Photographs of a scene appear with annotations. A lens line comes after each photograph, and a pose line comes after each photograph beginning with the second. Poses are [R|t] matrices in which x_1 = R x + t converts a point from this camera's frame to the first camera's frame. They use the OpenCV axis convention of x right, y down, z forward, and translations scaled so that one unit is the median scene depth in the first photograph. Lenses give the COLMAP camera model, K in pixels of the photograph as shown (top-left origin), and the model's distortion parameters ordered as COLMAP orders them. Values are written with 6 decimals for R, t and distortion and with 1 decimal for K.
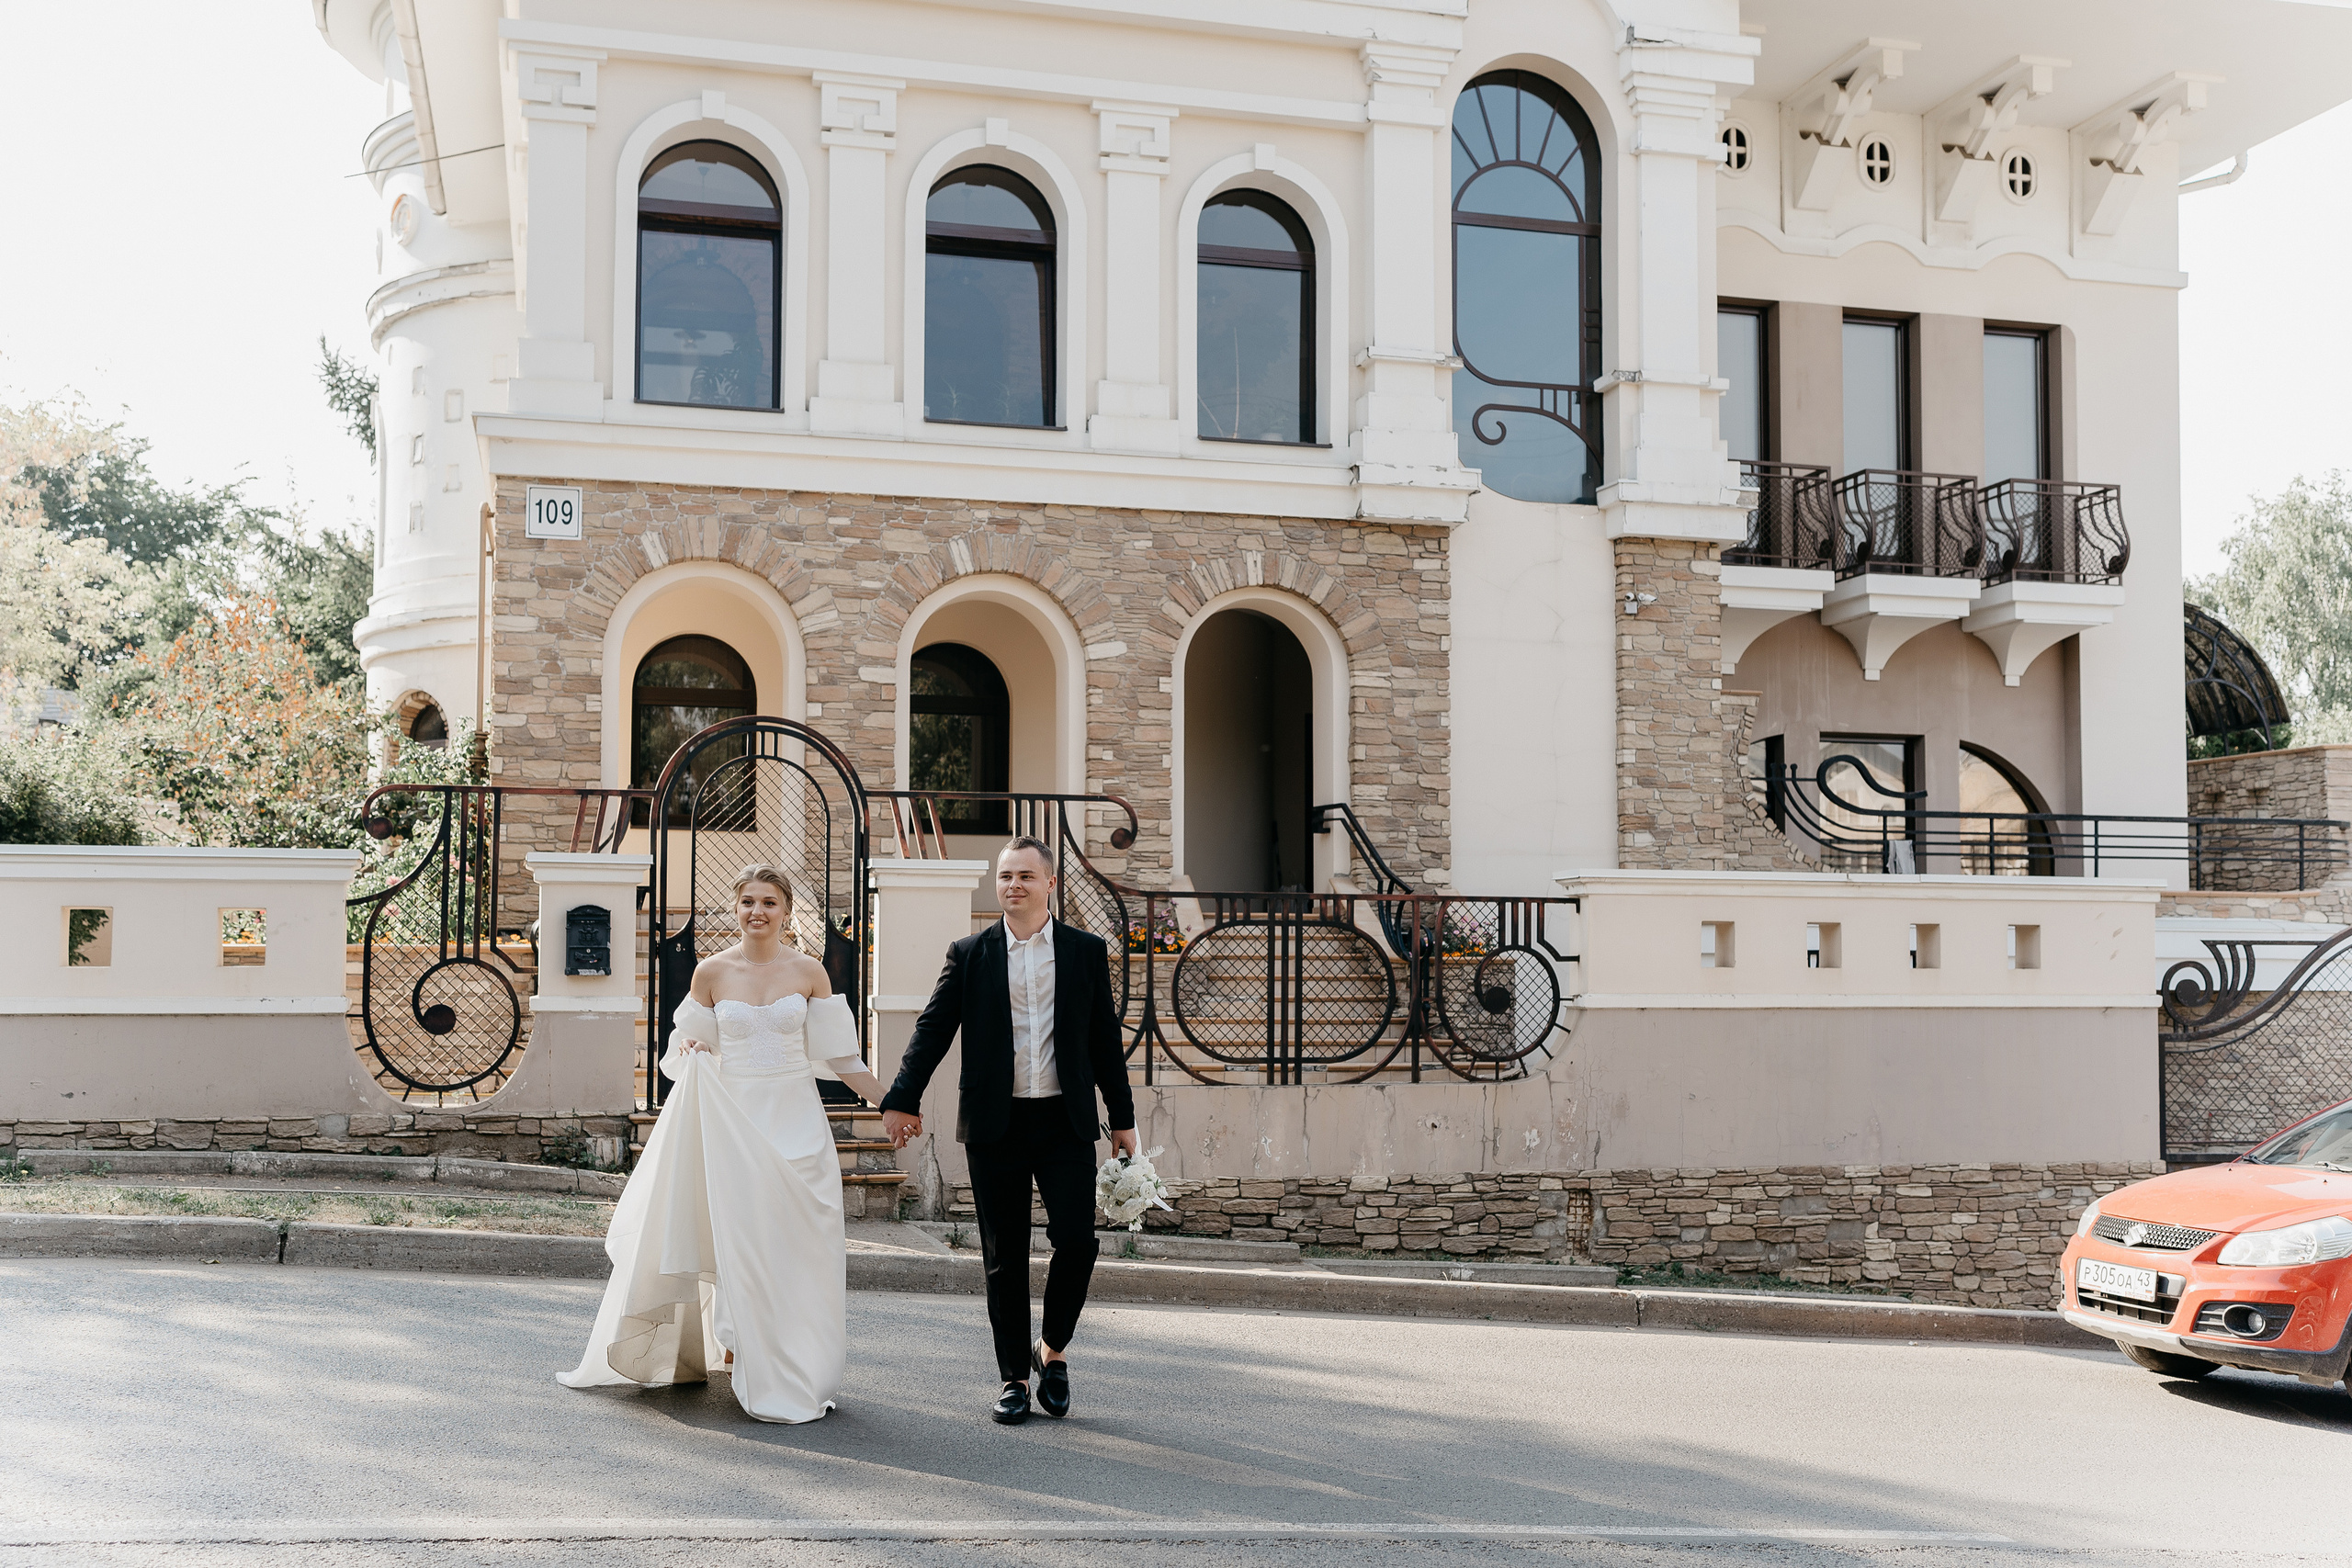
lens RADIAL K [[2513.2, 0, 1208.8], [0, 2513.2, 858.3], [0, 0, 1]] dist [-0.025840, 0.164856]
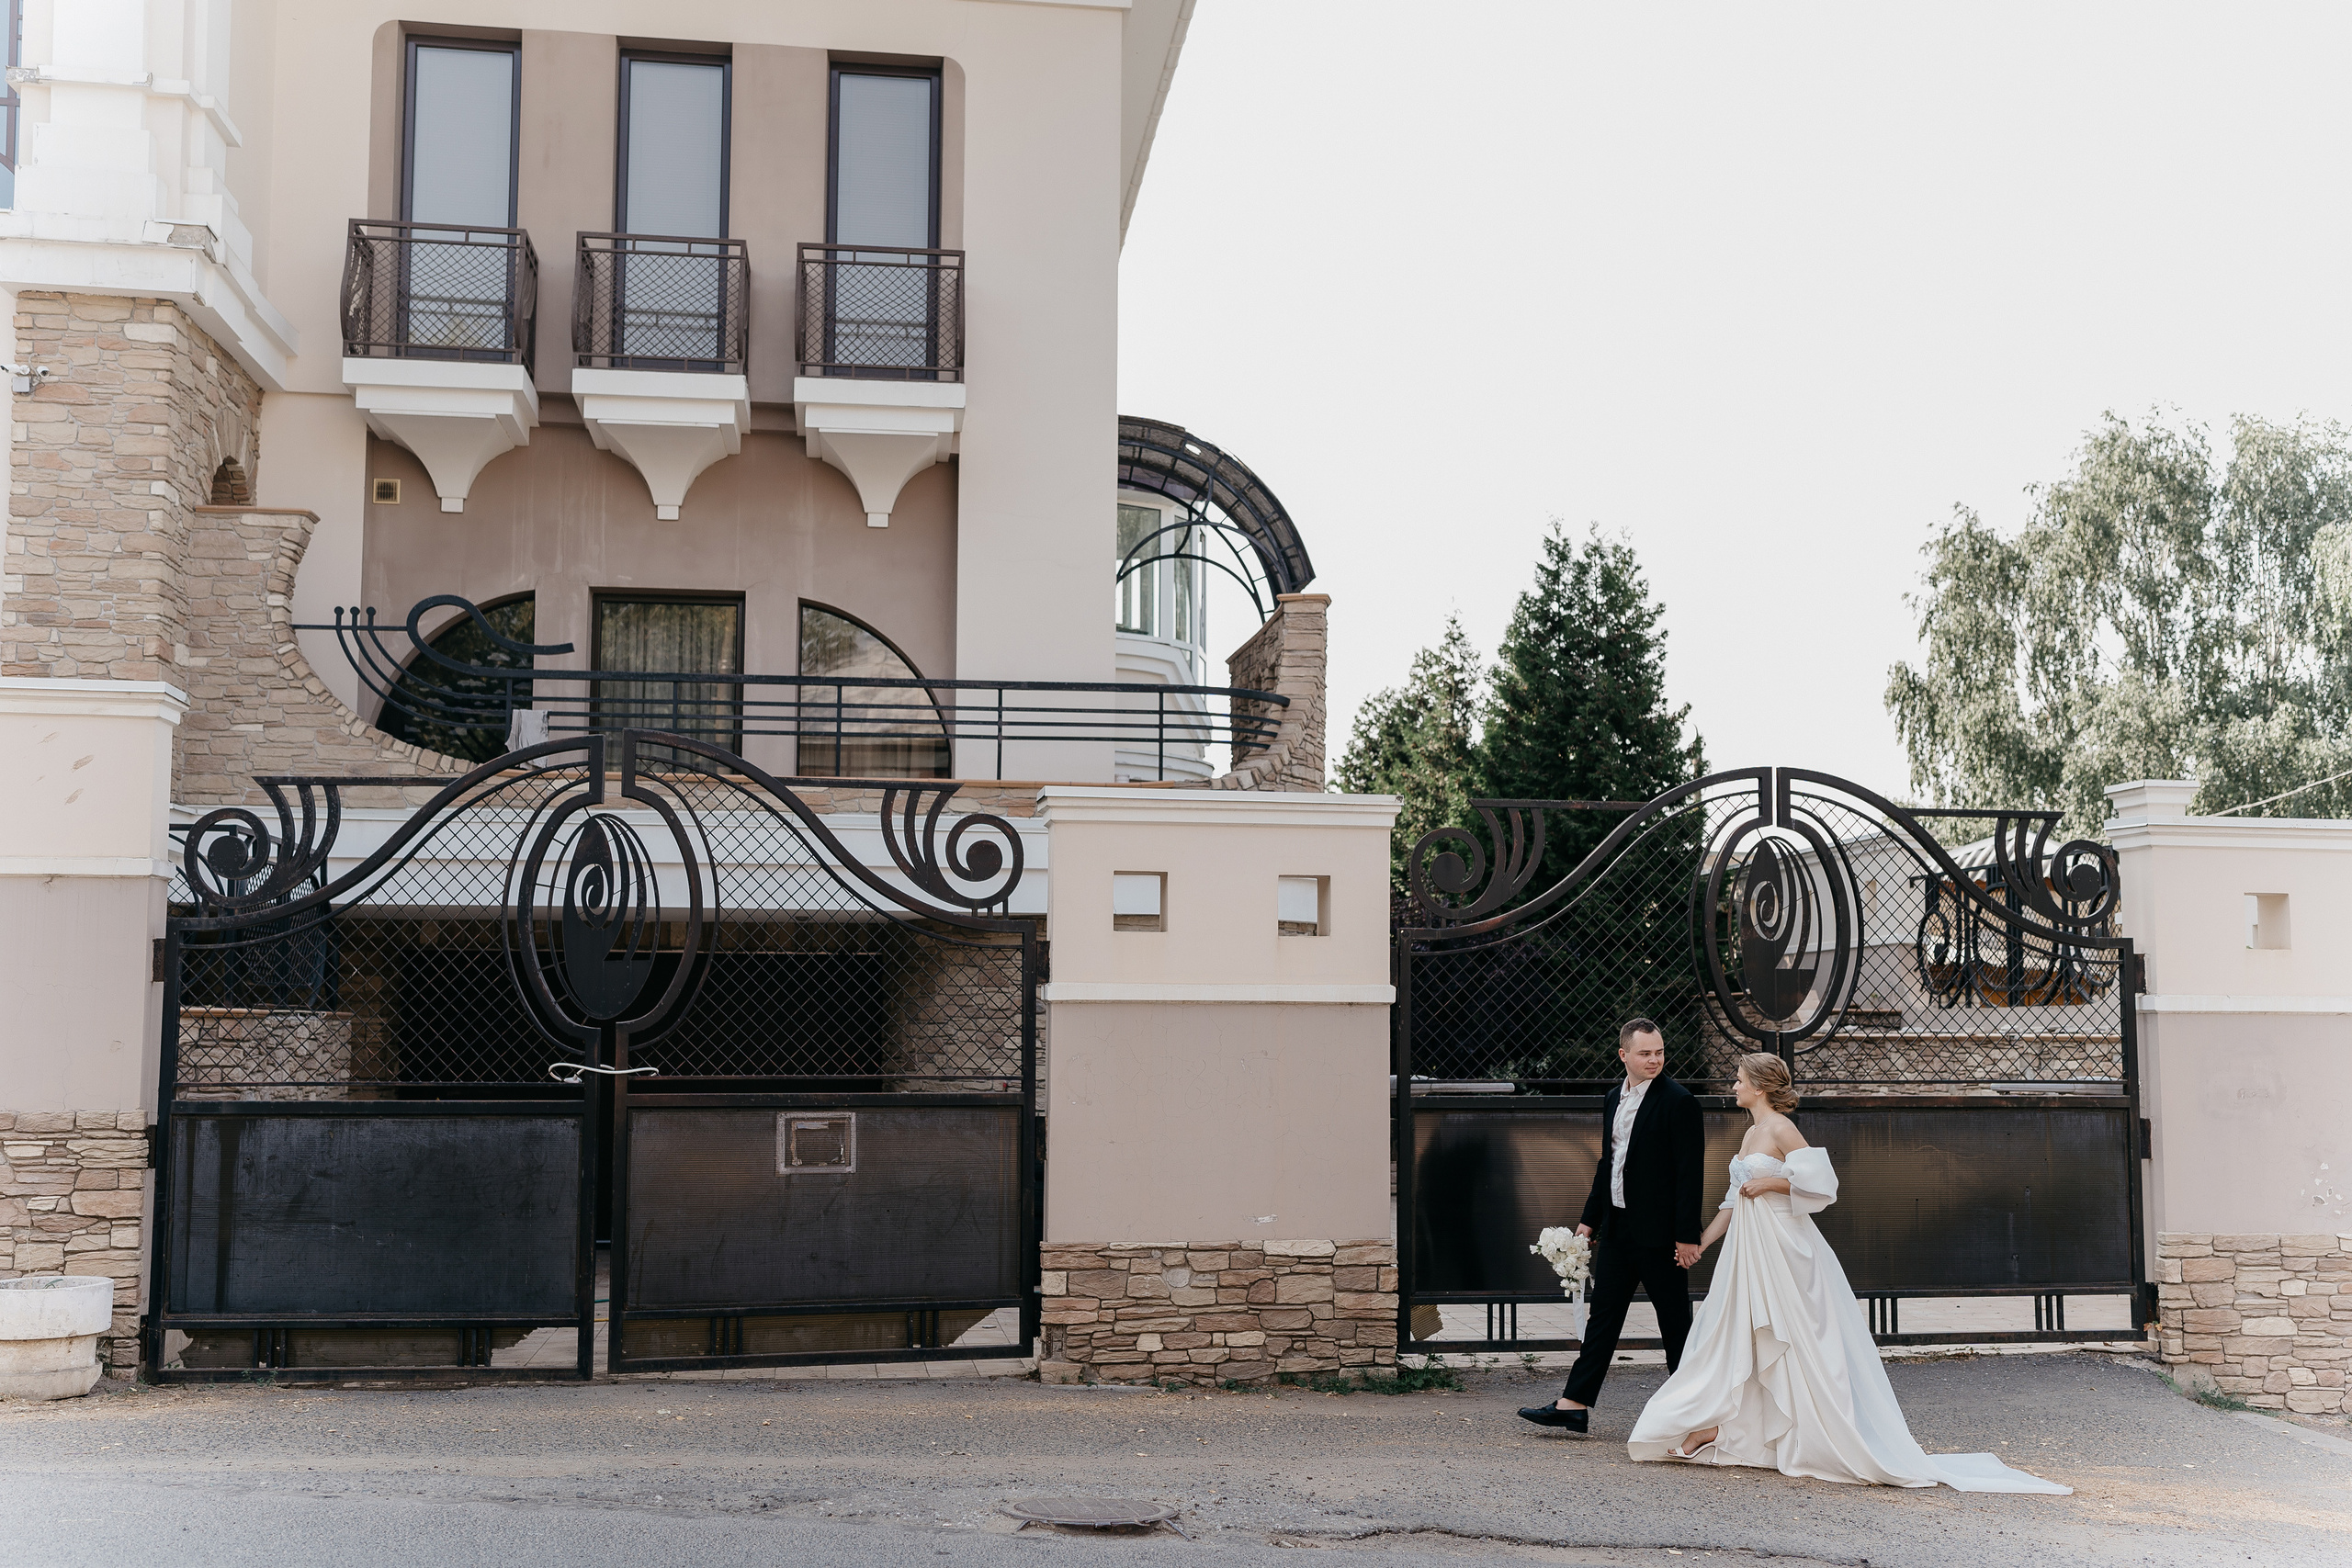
lens RADIAL K [[2426.4, 0, 1231.0], [0, 2426.4, 811.2], [0, 0, 1]] dist [-0.031655, 0.159905]
pose [[0.991146, -0.010537, -0.132361, 0.644066], [0.004743, 0.999019, -0.044019, 0.062176], [0.132695, 0.043001, 0.990224, 0.356420]]
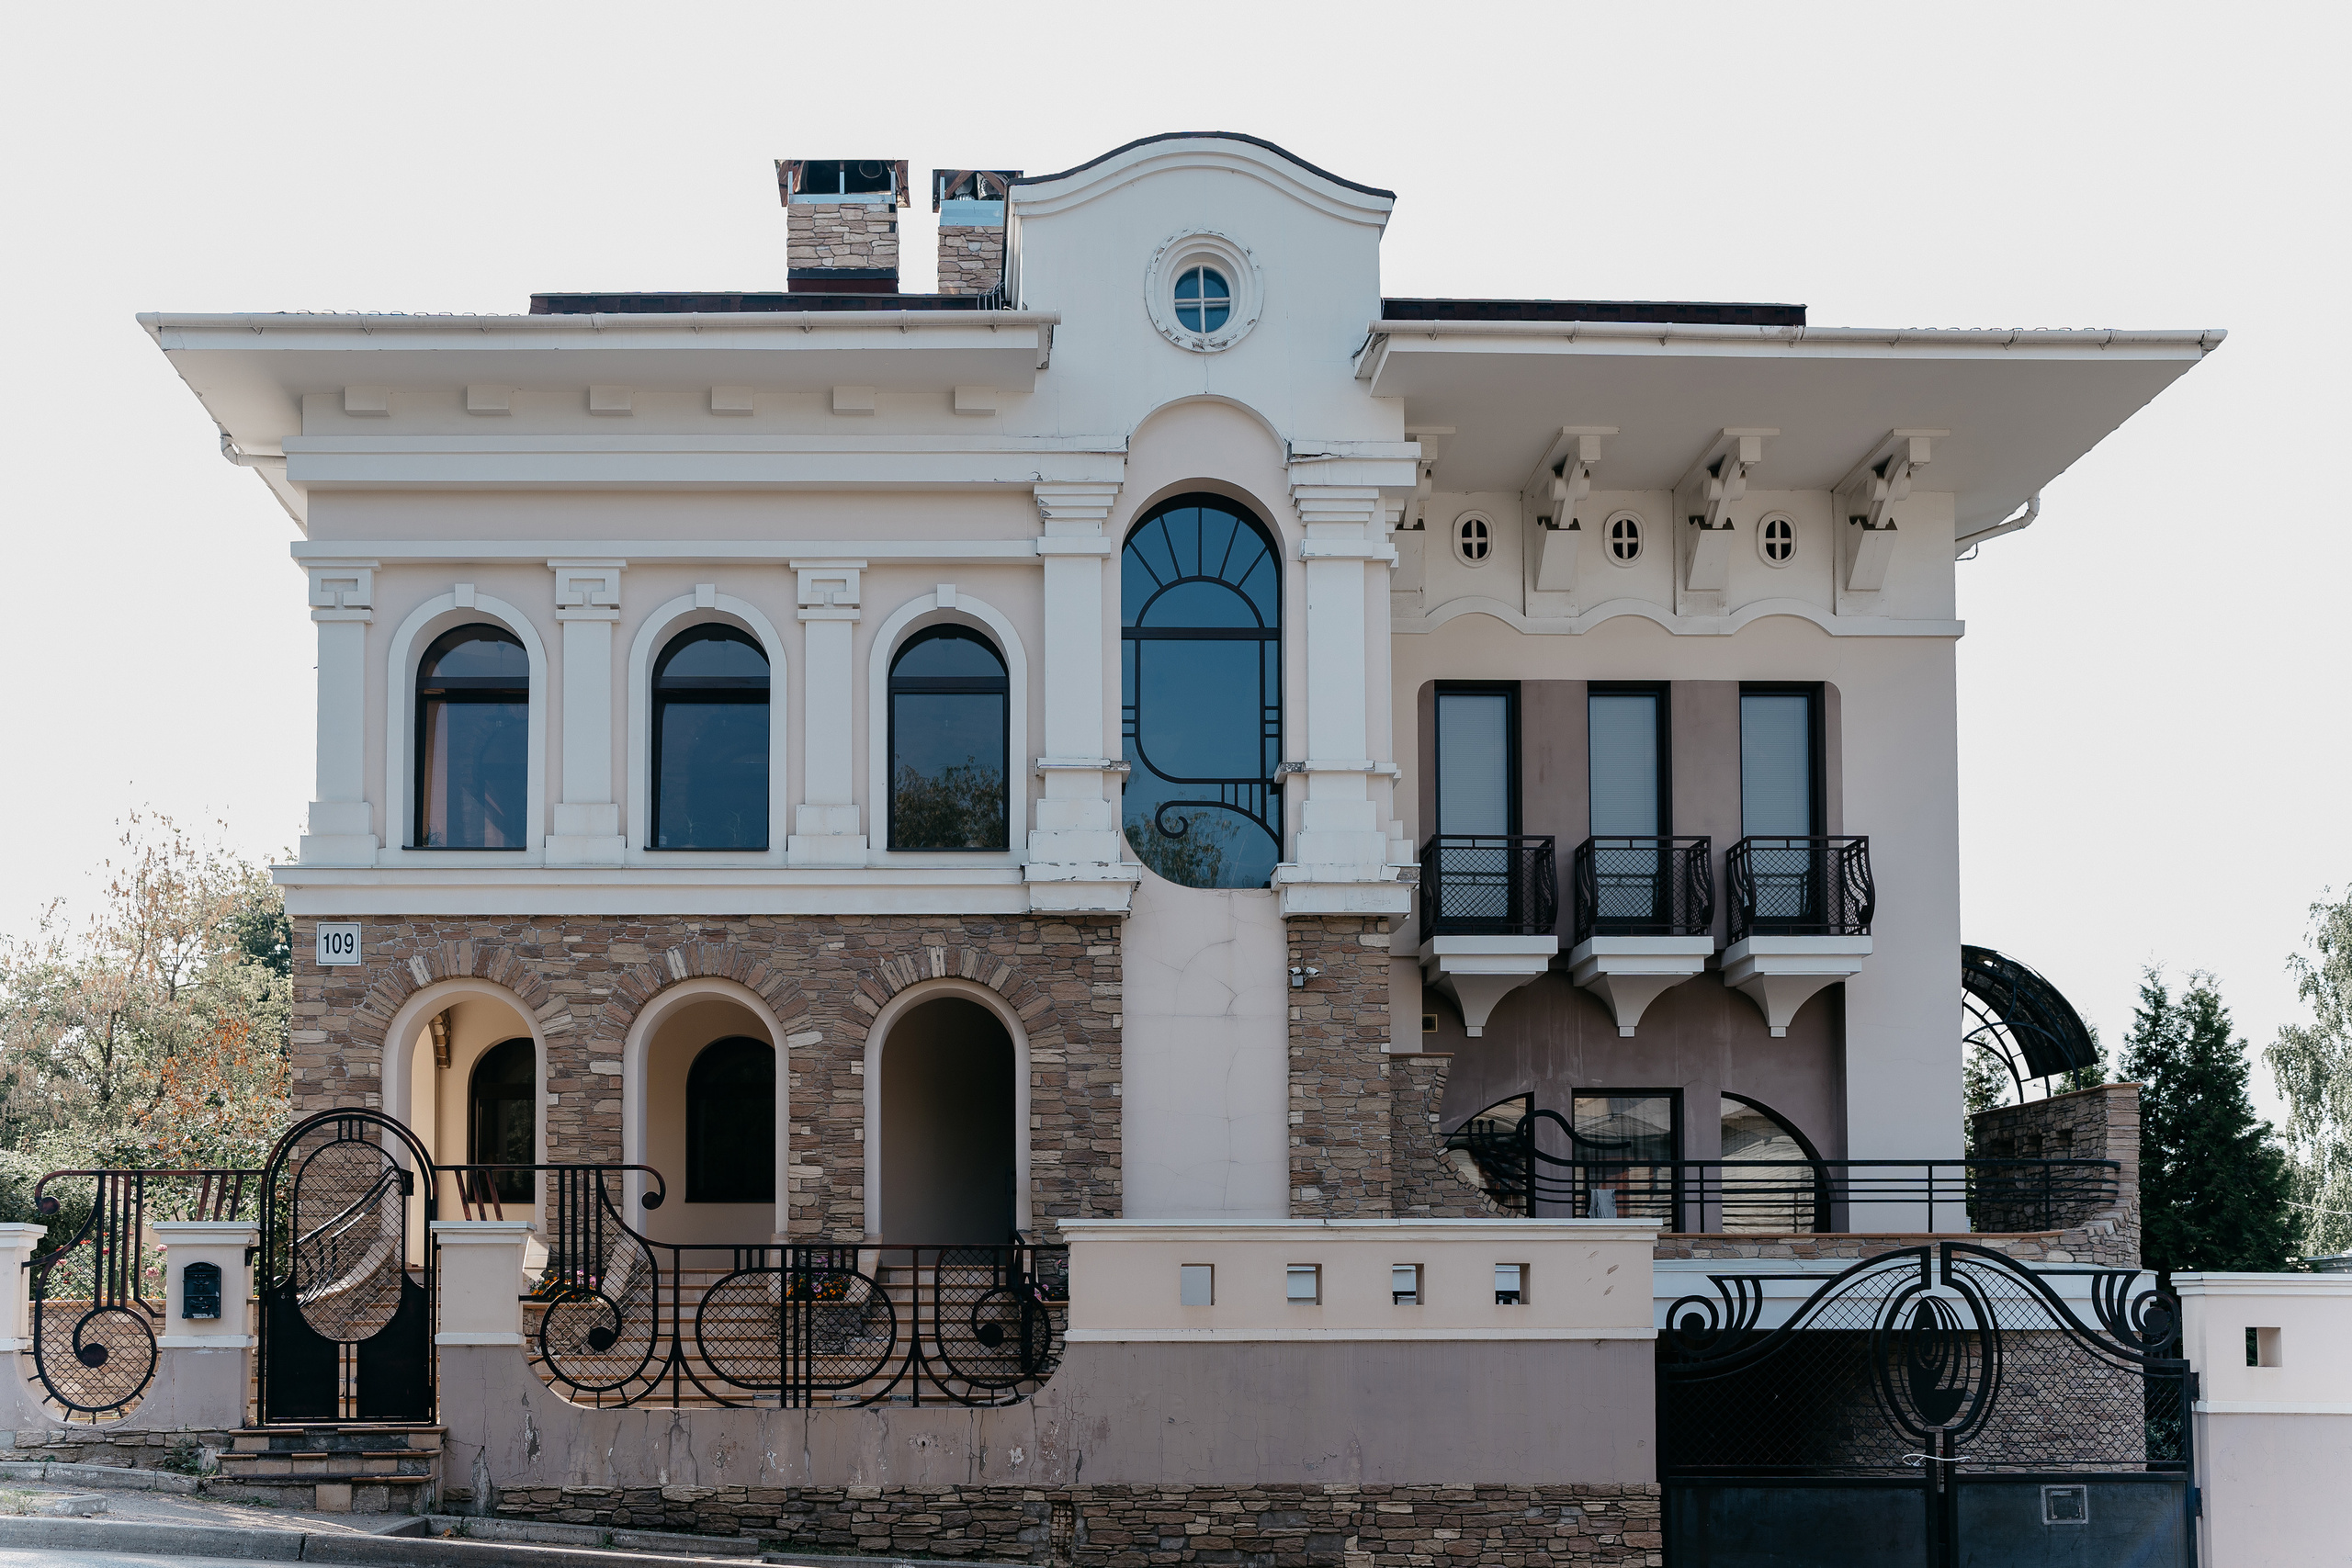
lens RADIAL K [[2406.6, 0, 992.9], [0, 2406.6, 1274.6], [0, 0, 1]] dist [0.009305, -0.004853]
pose [[0.966442, -0.013883, -0.256508, 0.320542], [0.017983, 0.999745, 0.013648, 0.011334], [0.256253, -0.017803, 0.966446, -0.046304]]
